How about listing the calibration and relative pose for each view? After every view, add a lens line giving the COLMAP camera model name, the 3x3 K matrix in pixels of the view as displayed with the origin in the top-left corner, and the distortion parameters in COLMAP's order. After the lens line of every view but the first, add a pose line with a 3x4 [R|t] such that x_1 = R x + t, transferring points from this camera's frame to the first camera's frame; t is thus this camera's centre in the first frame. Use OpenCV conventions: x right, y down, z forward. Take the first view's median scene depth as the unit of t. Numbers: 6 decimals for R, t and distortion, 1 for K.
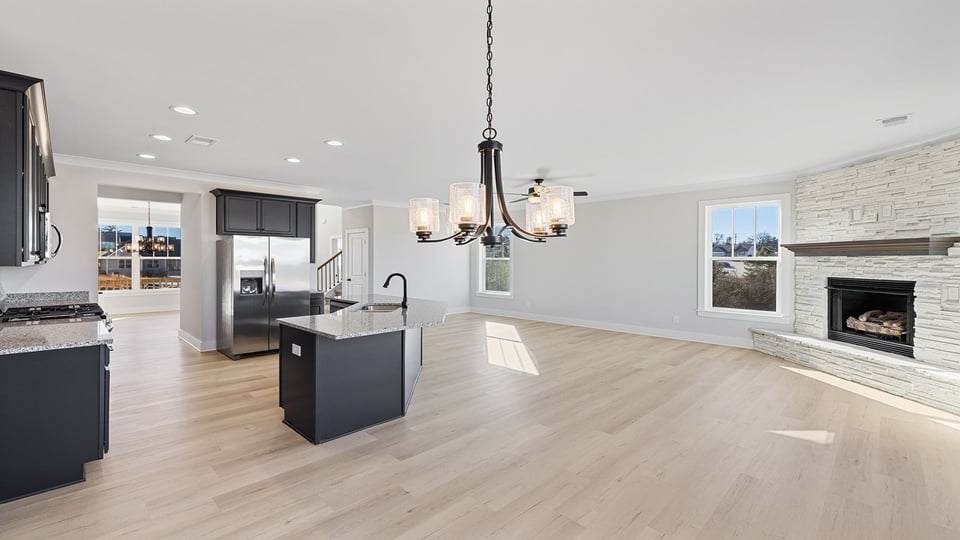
lens RADIAL K [[413.7, 0, 480.0], [0, 413.7, 270.0], [0, 0, 1]] dist [0.000416, 0.000034]
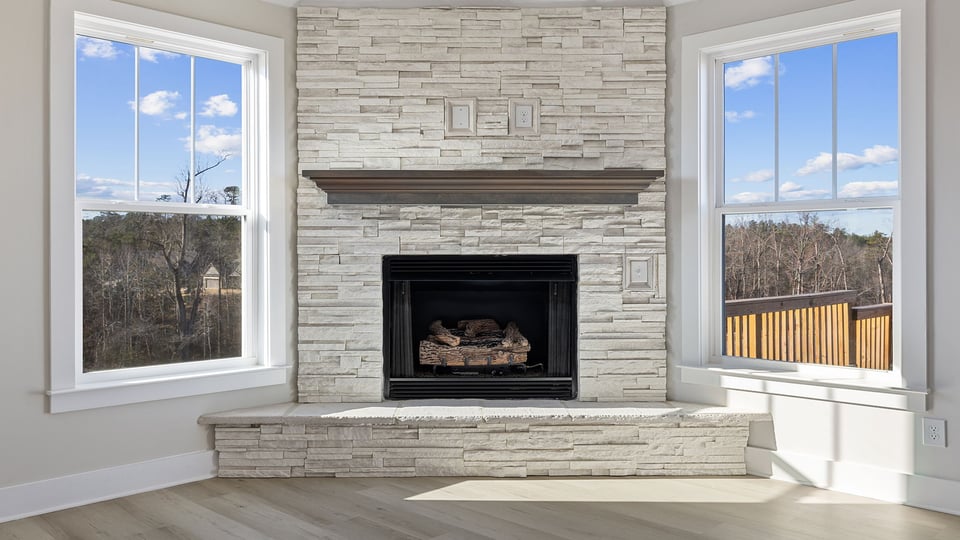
lens RADIAL K [[812.0, 0, 435.2], [0, 812.0, 251.9], [0, 0, 1]] dist [-0.000468, 0.001711]
pose [[0.012493, 0.000768, 0.999922, 0.002294], [0.027212, 0.999629, -0.001108, 0.017951], [-0.999552, 0.027224, 0.012467, 1.034380]]
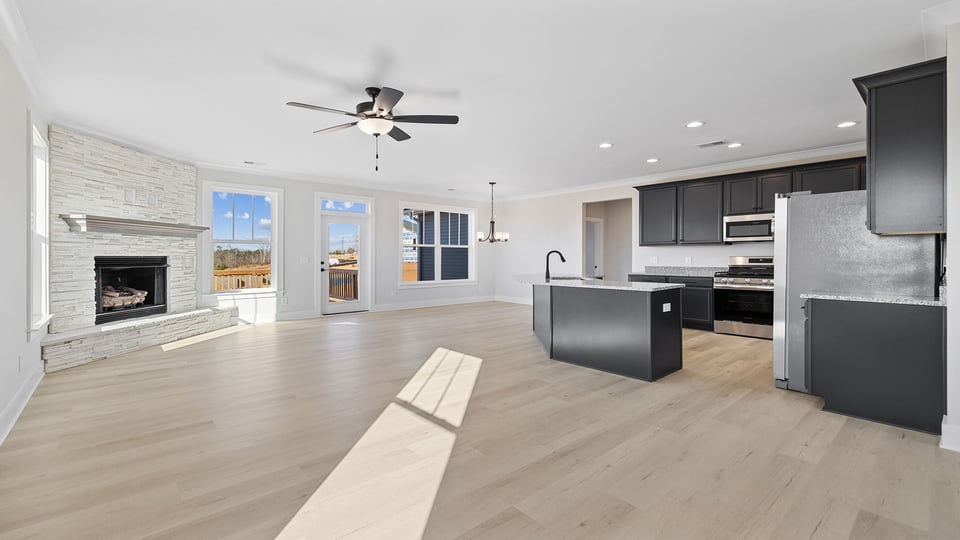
lens RADIAL K [[408.6, 0, 488.8], [0, 408.6, 261.1], [0, 0, 1]] dist [0.000304, 0.000089]
pose [[-0.998833, -0.000729, 0.048292, -0.061614], [0.001073, 0.999304, 0.037289, -0.004454], [-0.048285, 0.037297, -0.998137, 2.032115]]
